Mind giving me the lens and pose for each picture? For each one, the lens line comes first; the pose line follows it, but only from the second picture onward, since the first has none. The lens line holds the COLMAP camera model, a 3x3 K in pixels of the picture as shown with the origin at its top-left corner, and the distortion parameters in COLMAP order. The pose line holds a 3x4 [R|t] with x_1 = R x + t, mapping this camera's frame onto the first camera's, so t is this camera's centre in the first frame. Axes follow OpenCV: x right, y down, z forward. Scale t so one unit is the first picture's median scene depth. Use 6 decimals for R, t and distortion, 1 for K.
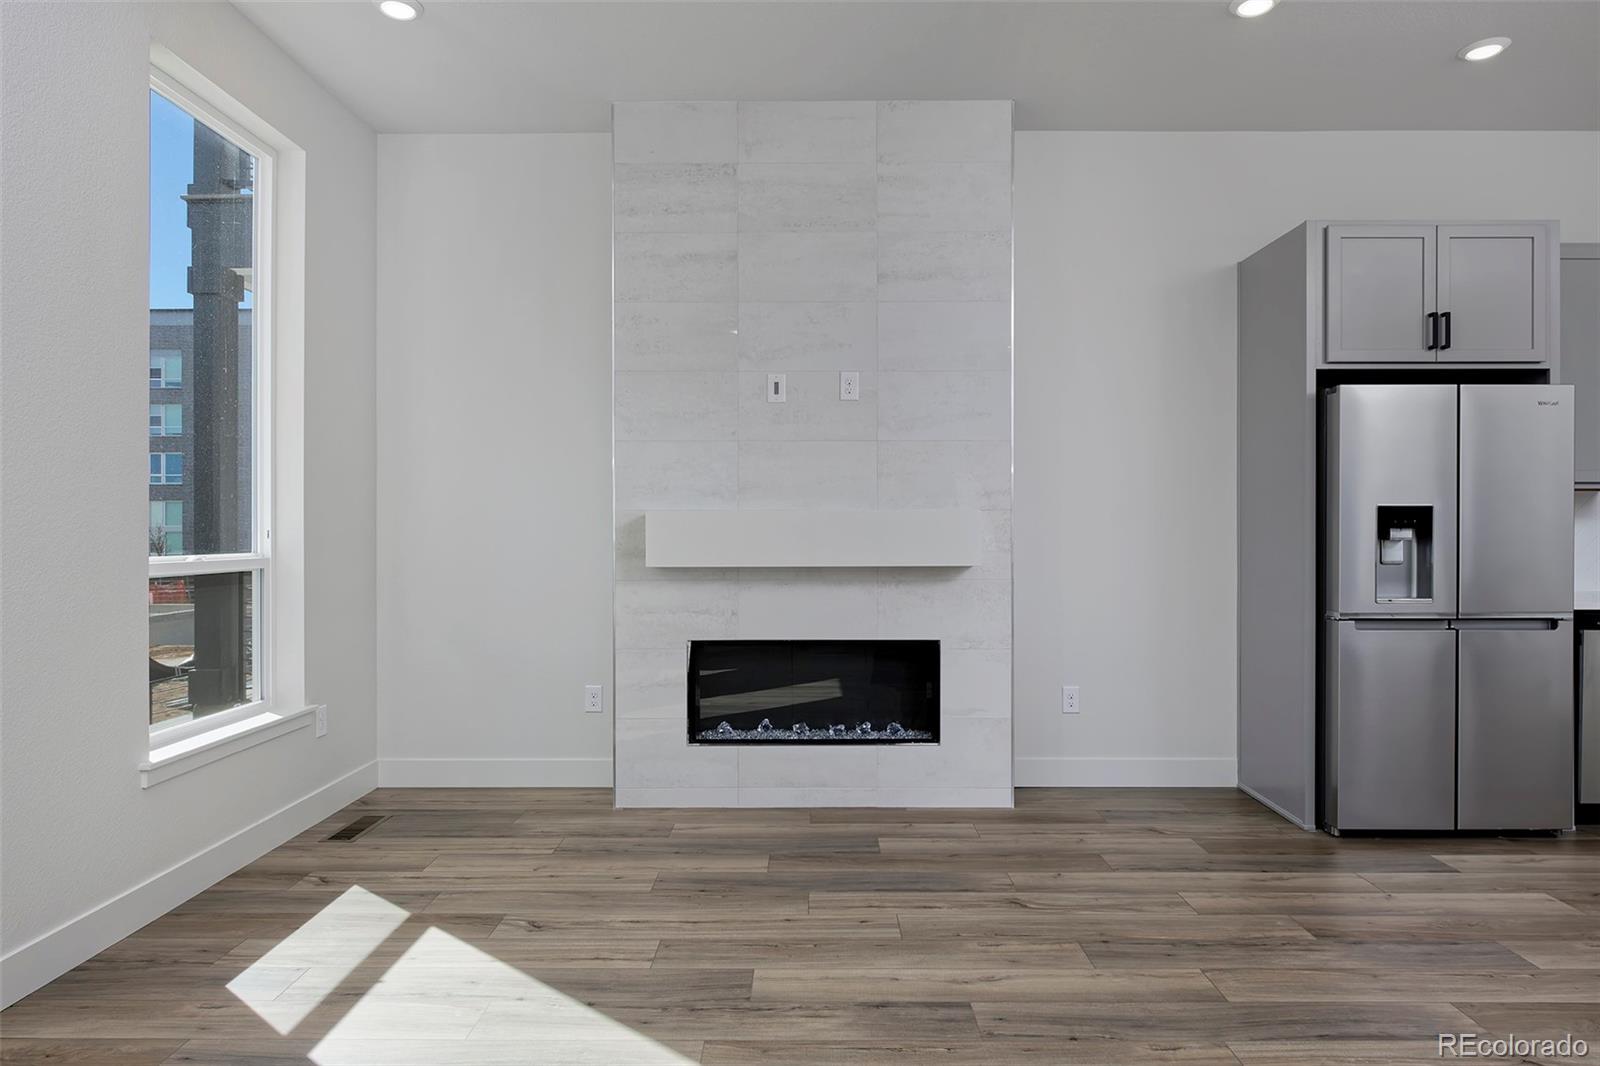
lens RADIAL K [[939.7, 0, 805.6], [0, 939.7, 529.2], [0, 0, 1]] dist [-0.001622, -0.001972]
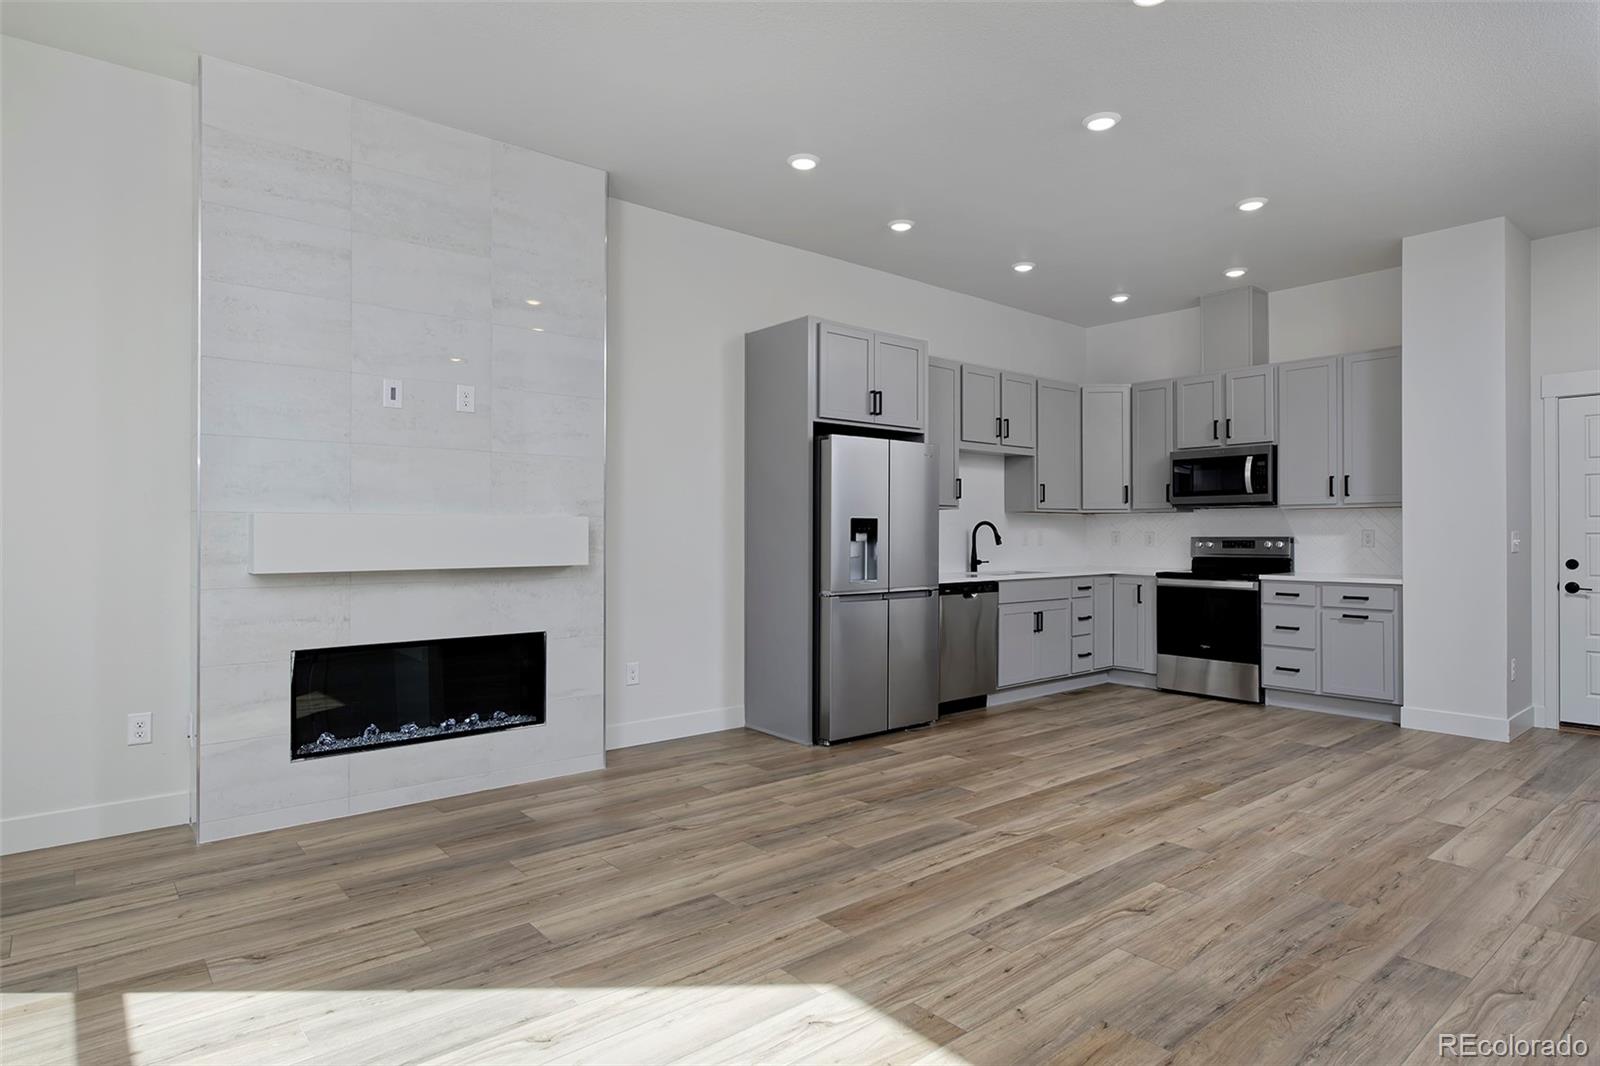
lens RADIAL K [[883.9, 0, 801.5], [0, 883.9, 537.0], [0, 0, 1]] dist [-0.002795, -0.000866]
pose [[0.761814, -0.000756, 0.647796, -0.352661], [0.000684, 1.000000, 0.000362, 0.004673], [-0.647796, 0.000167, 0.761814, -0.011297]]
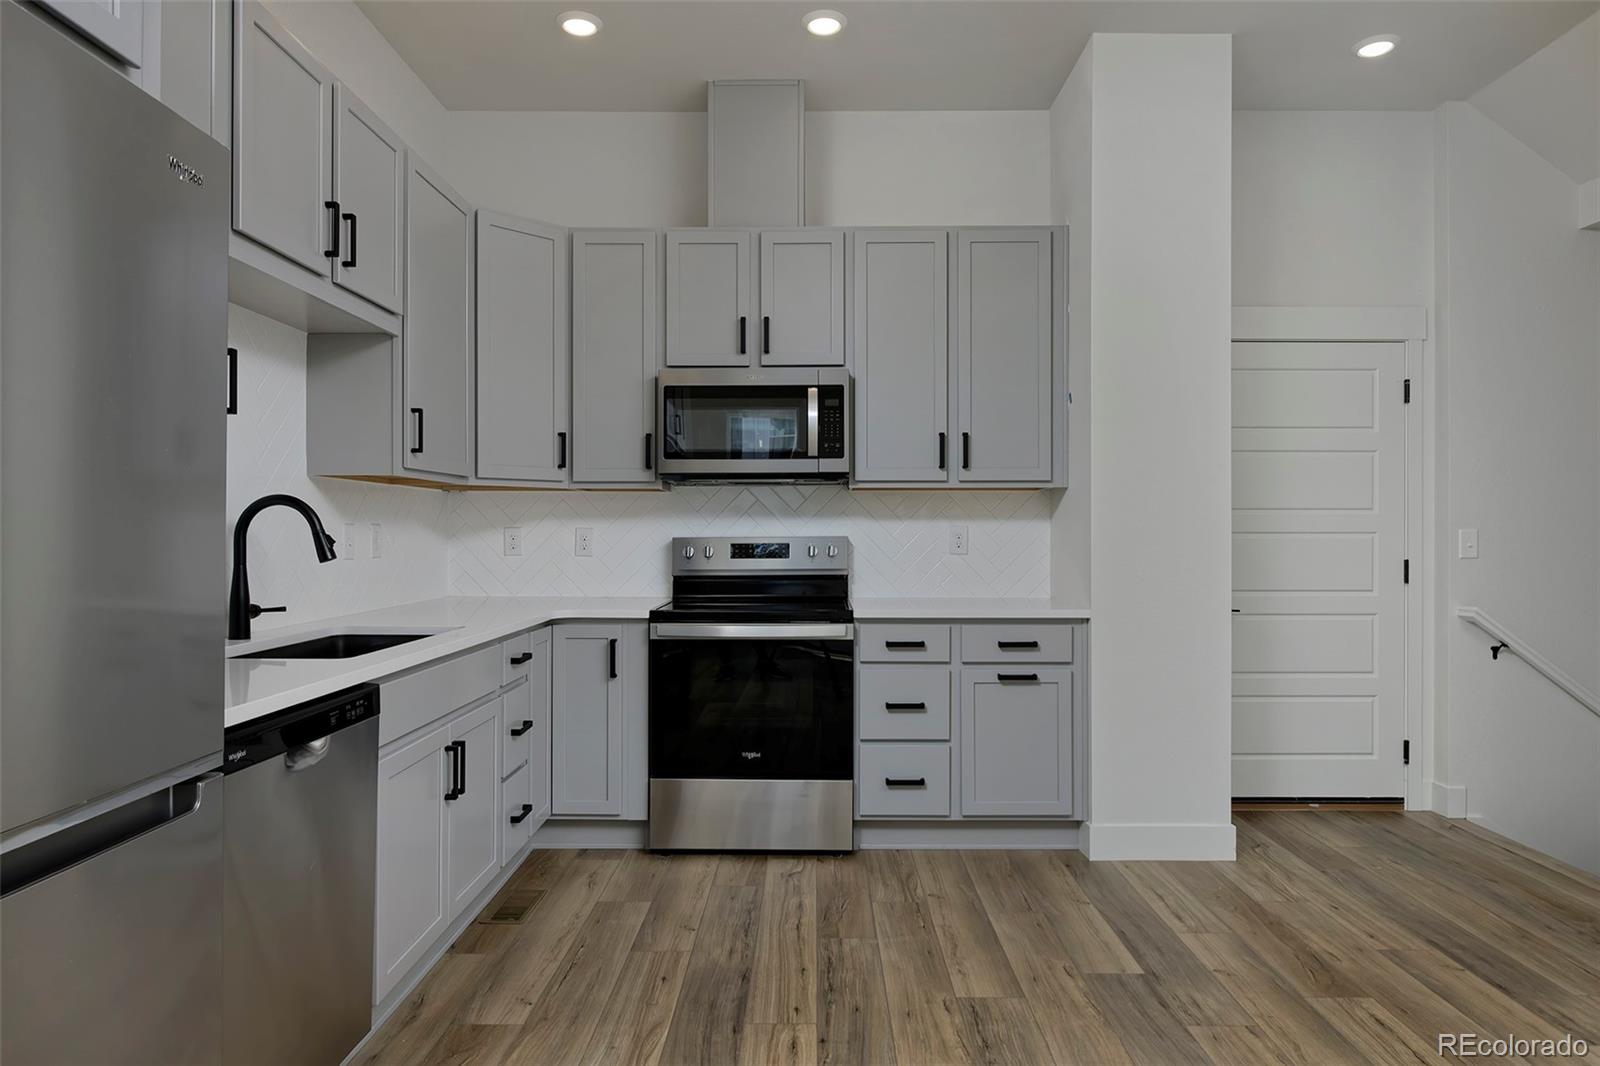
lens RADIAL K [[984.6, 0, 808.0], [0, 984.6, 529.9], [0, 0, 1]] dist [-0.000900, -0.000830]
pose [[-0.000011, 0.004879, 0.999988, 0.420260], [0.001593, 0.999987, -0.004879, 0.002312], [-0.999999, 0.001593, -0.000019, 0.764417]]
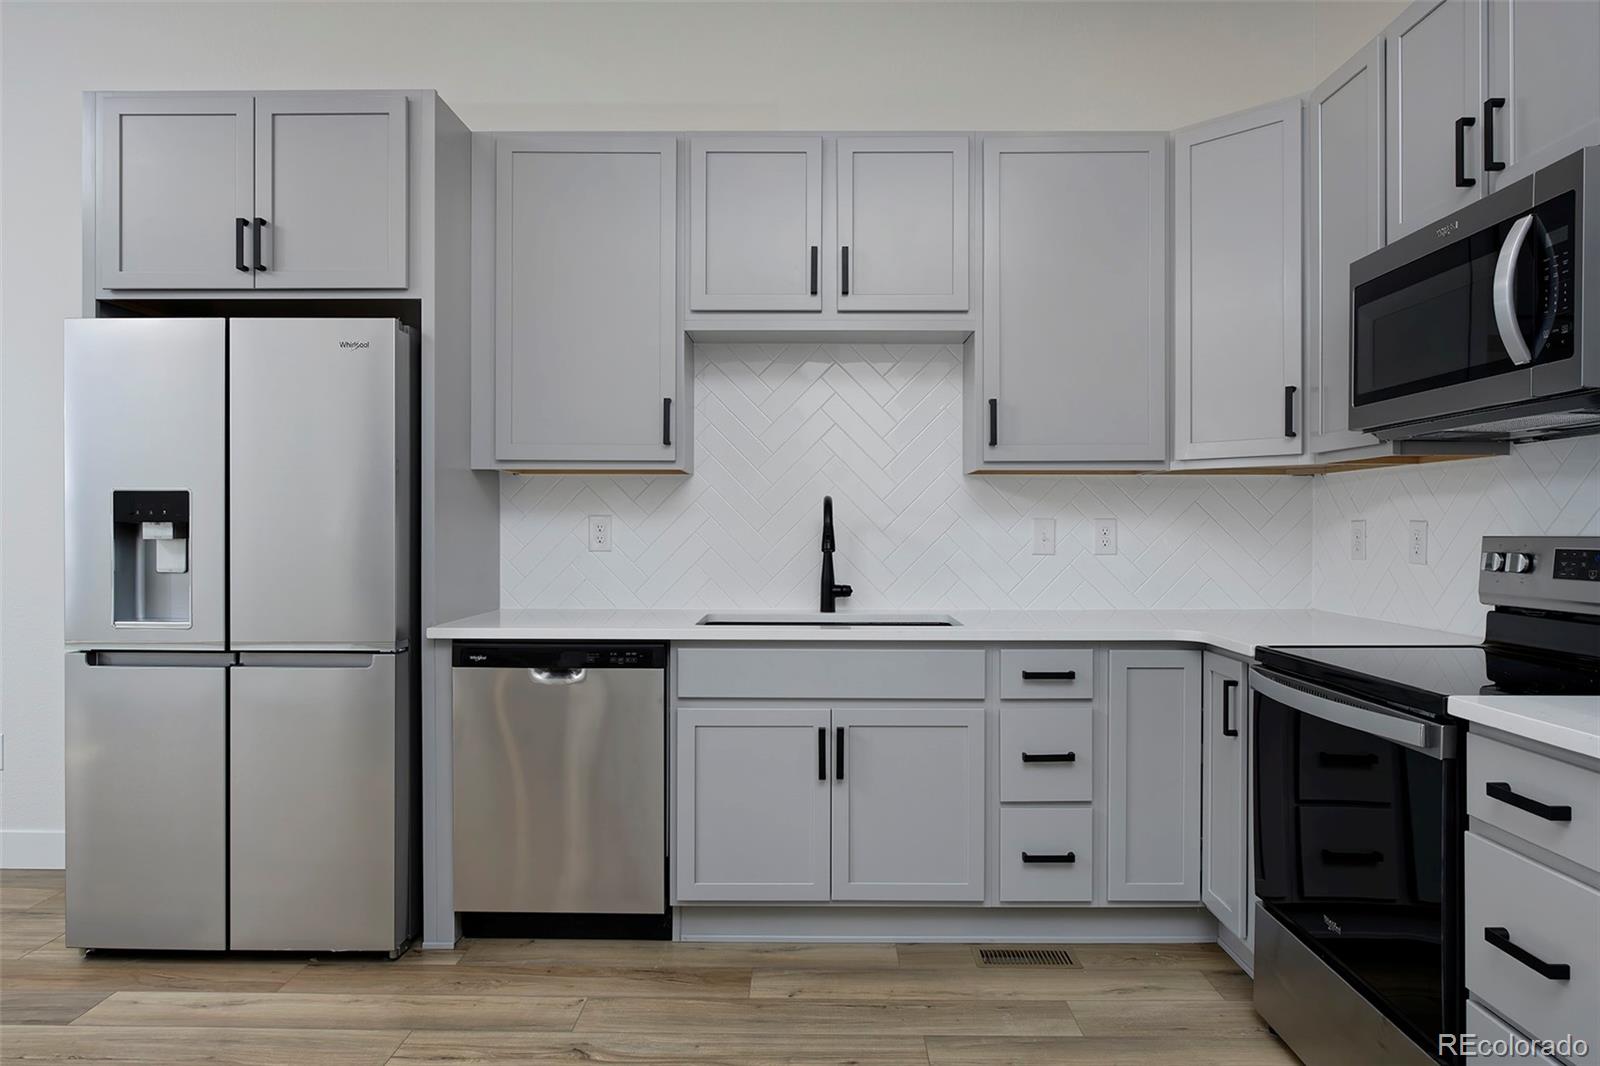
lens RADIAL K [[1009.6, 0, 800.0], [0, 1009.6, 533.0], [0, 0, 1]] dist [-0.000959, 0.000516]
pose [[0.999973, 0.004565, -0.005845, 1.127241], [-0.004556, 0.999989, 0.001419, 0.003916], [0.005851, -0.001392, 0.999982, 0.244982]]
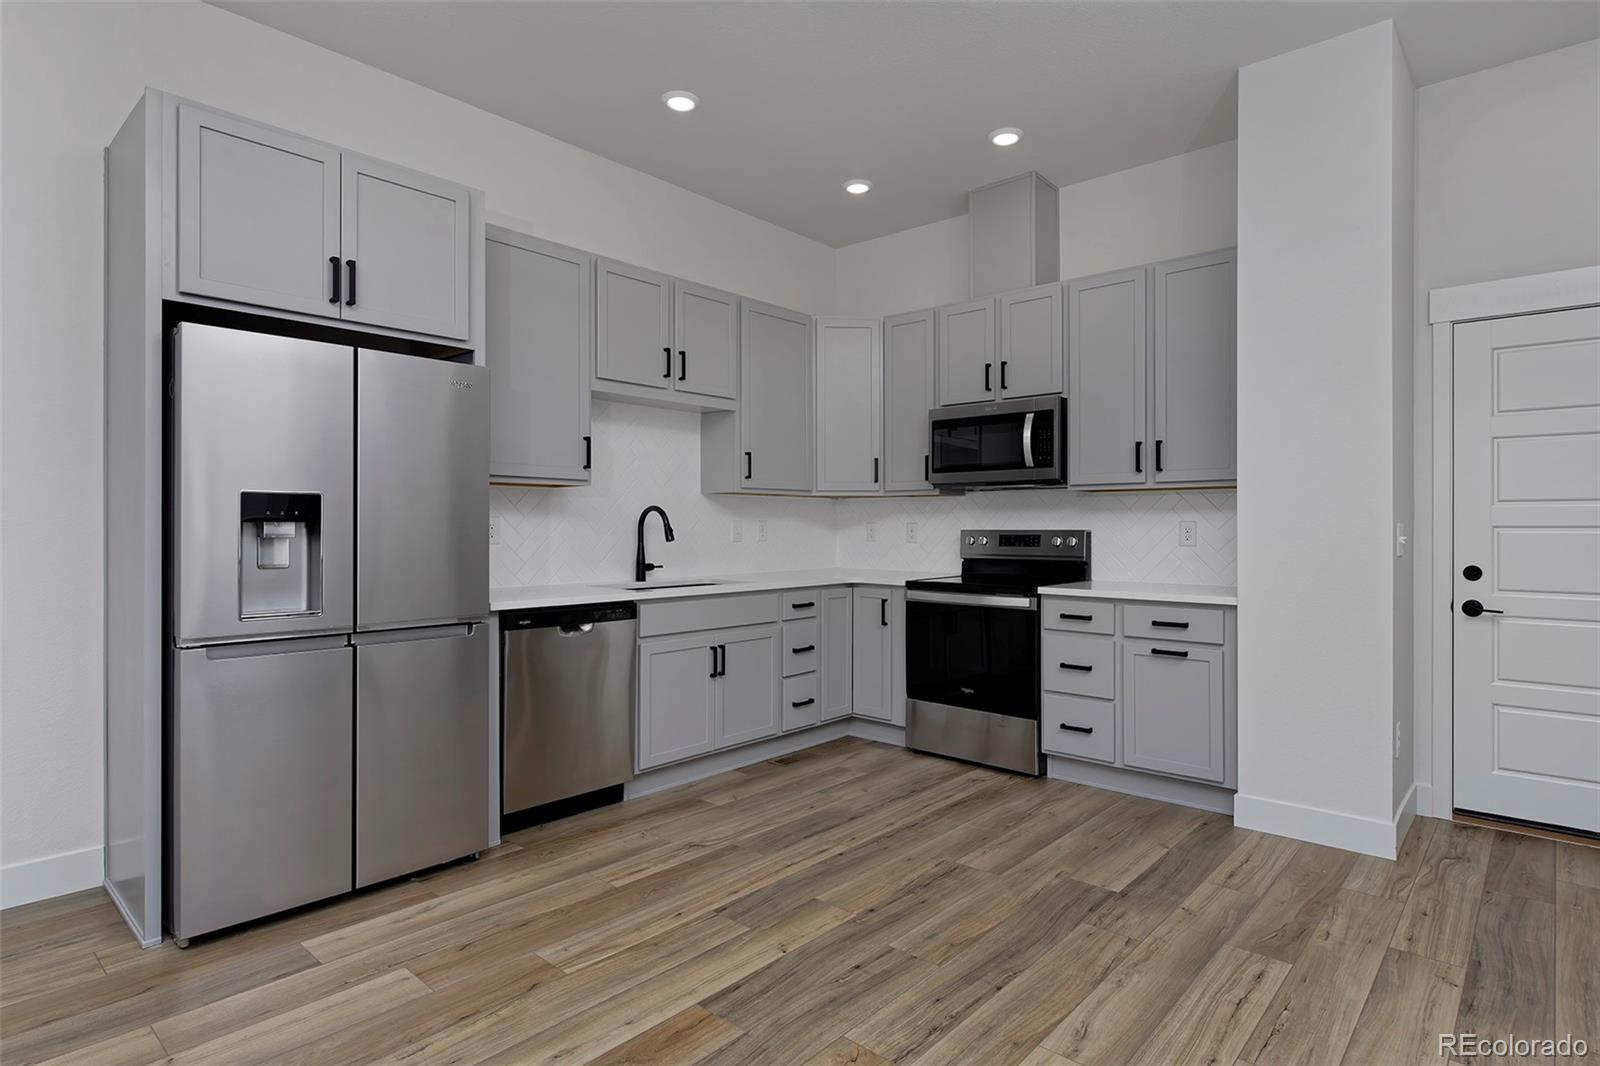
lens RADIAL K [[848.6, 0, 806.0], [0, 848.6, 531.0], [0, 0, 1]] dist [-0.000963, -0.001108]
pose [[0.660510, -0.000744, 0.750817, 0.397582], [-0.001808, 0.999995, 0.002582, 0.003718], [-0.750815, -0.003063, 0.660505, 0.213628]]
